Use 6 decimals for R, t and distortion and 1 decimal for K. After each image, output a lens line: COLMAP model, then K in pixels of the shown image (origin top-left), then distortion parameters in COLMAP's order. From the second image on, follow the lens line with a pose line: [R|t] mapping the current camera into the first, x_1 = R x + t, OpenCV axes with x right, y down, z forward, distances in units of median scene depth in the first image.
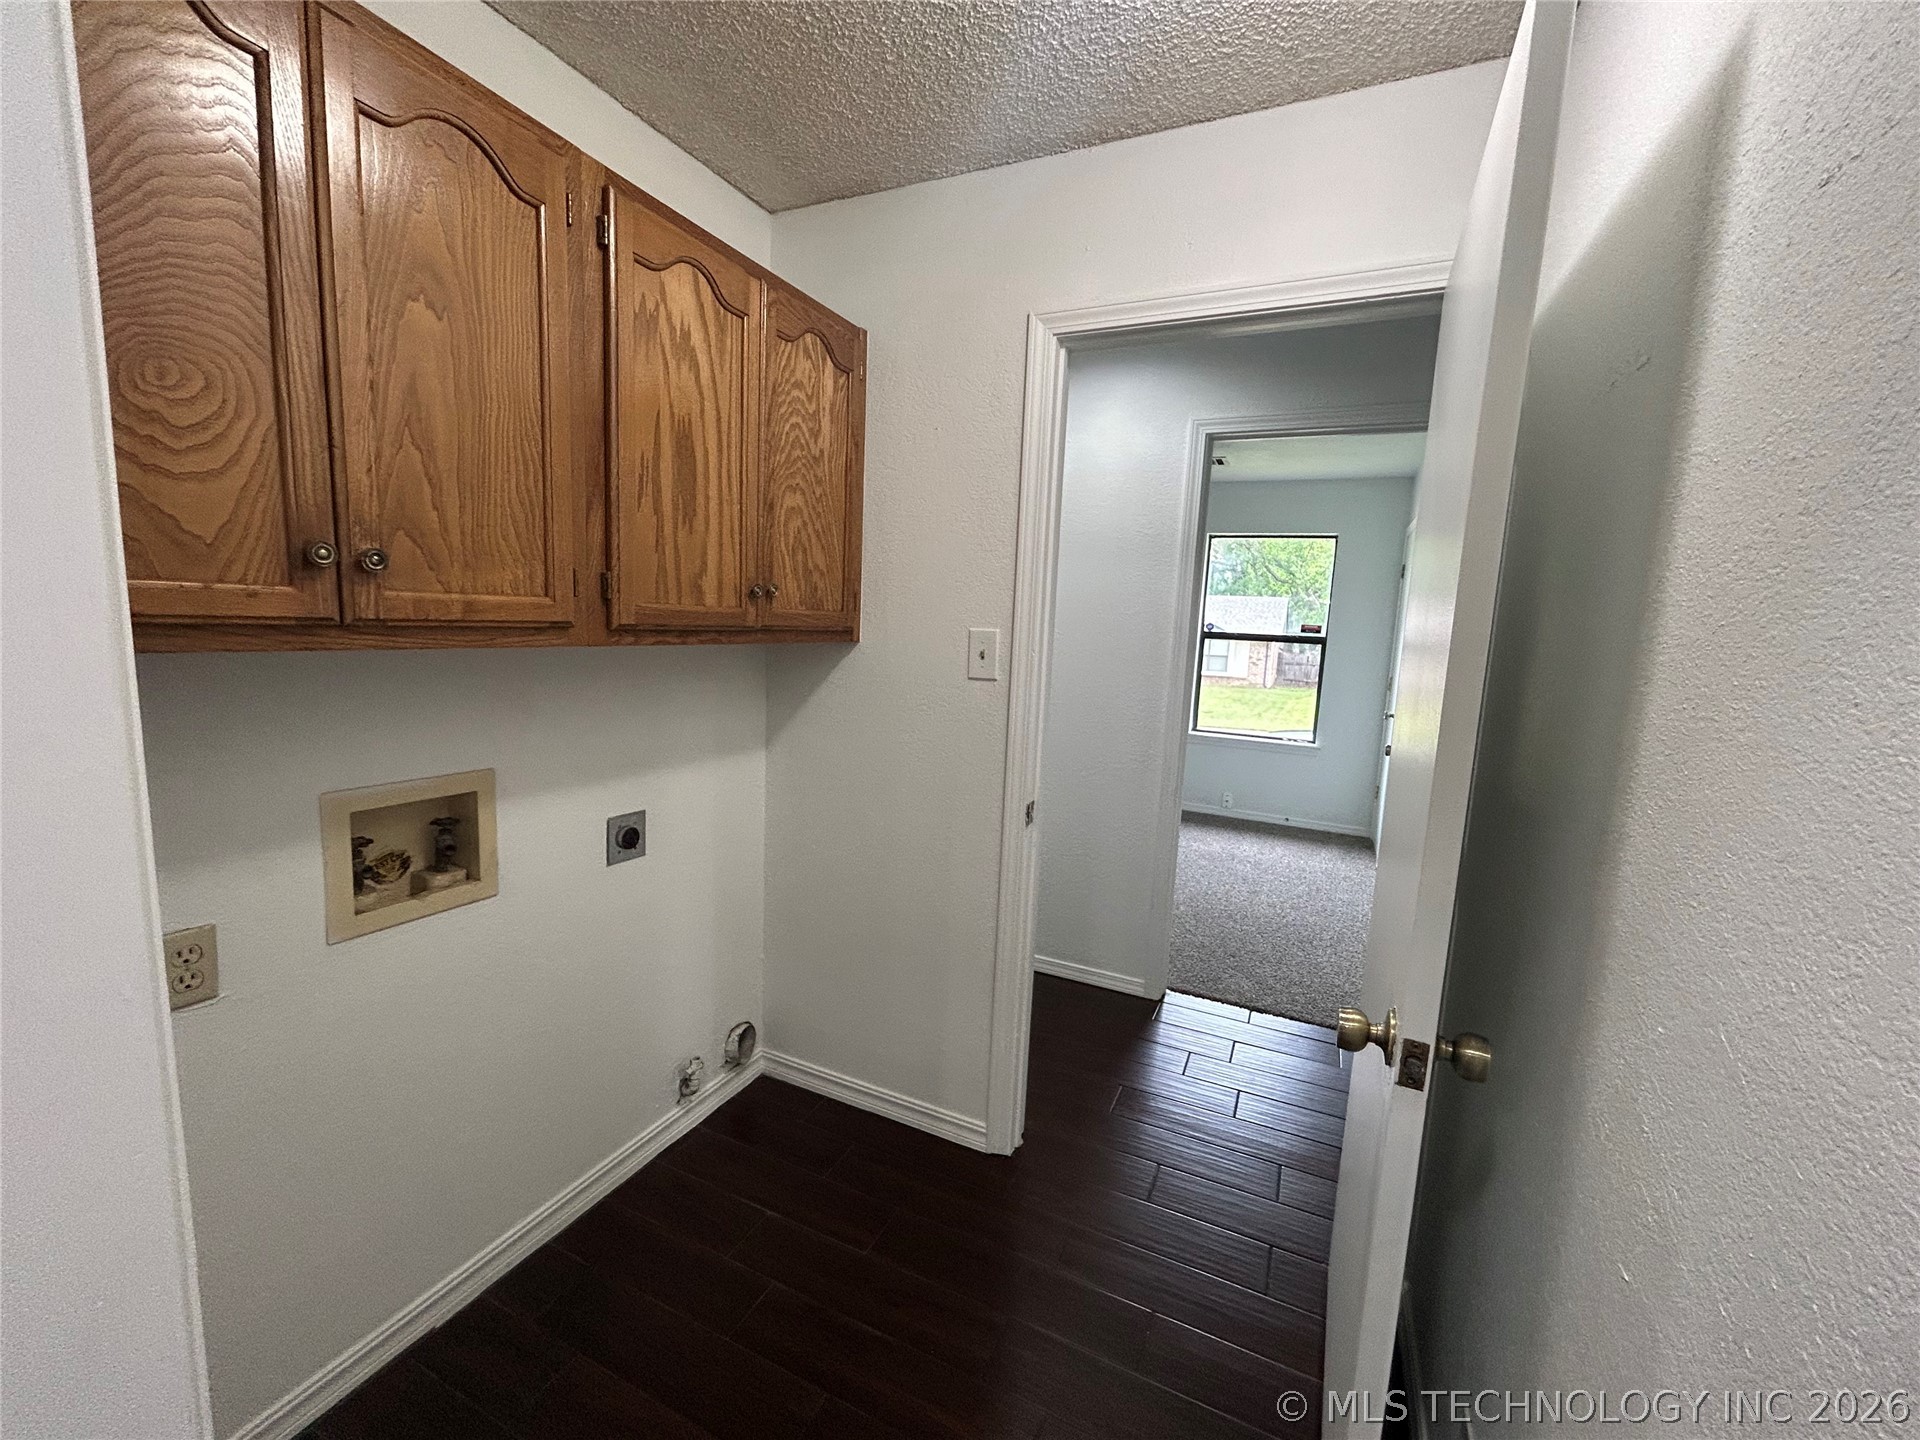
lens RADIAL K [[782.4, 0, 958.6], [0, 782.4, 721.6], [0, 0, 1]] dist [-0.001916, 0.000882]
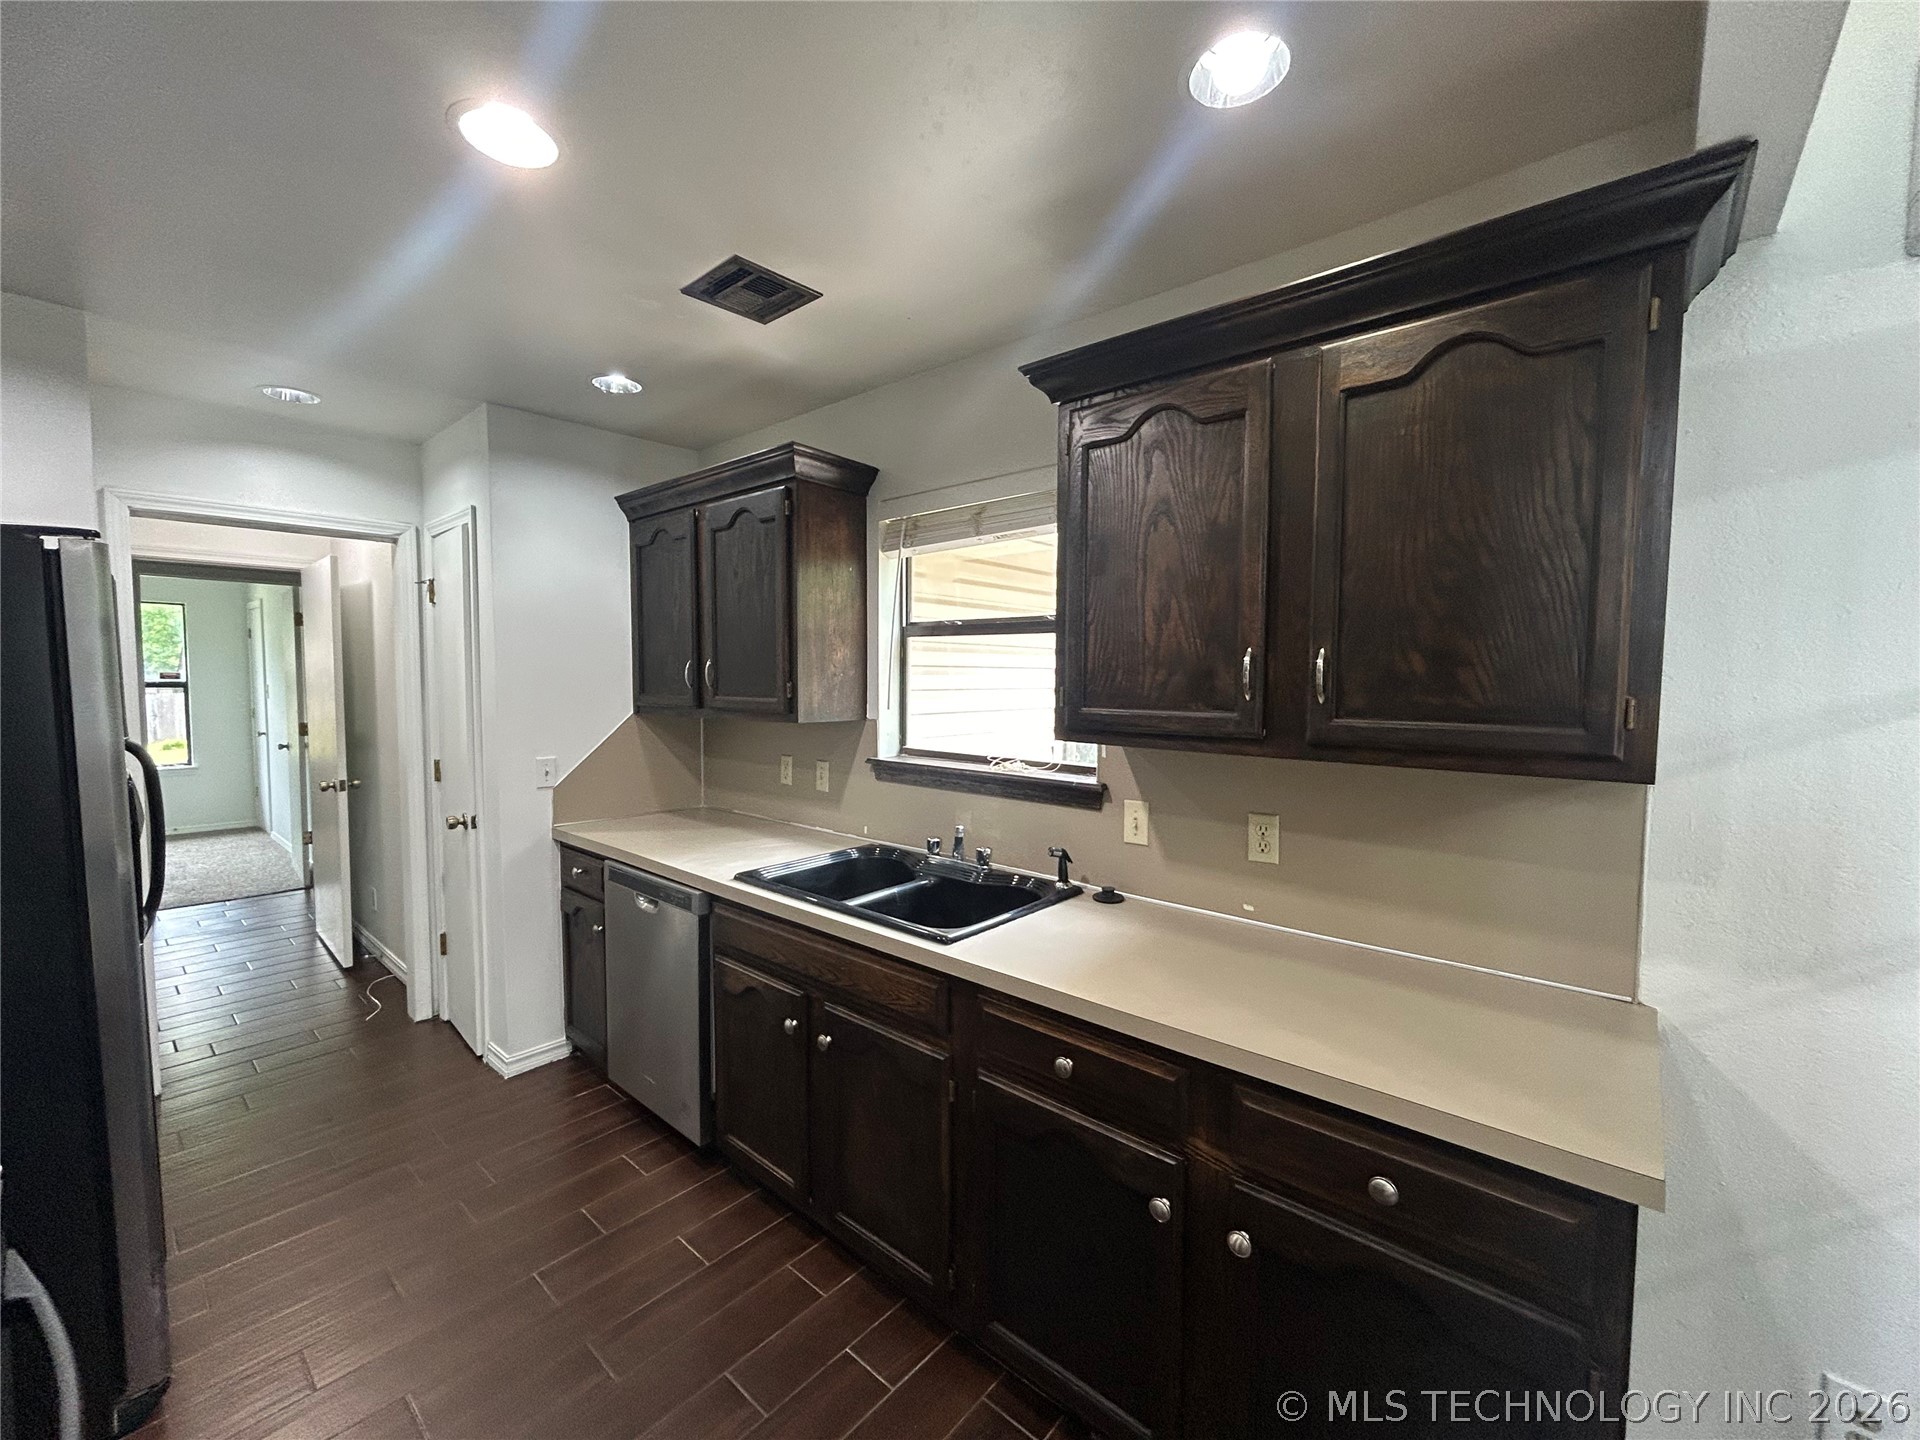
lens RADIAL K [[782.4, 0, 958.6], [0, 782.4, 721.6], [0, 0, 1]] dist [-0.001916, 0.000882]
pose [[0.275200, -0.098415, 0.956337, -0.403080], [0.131396, 0.989262, 0.063993, 0.039768], [-0.952366, 0.108048, 0.285176, -0.549469]]
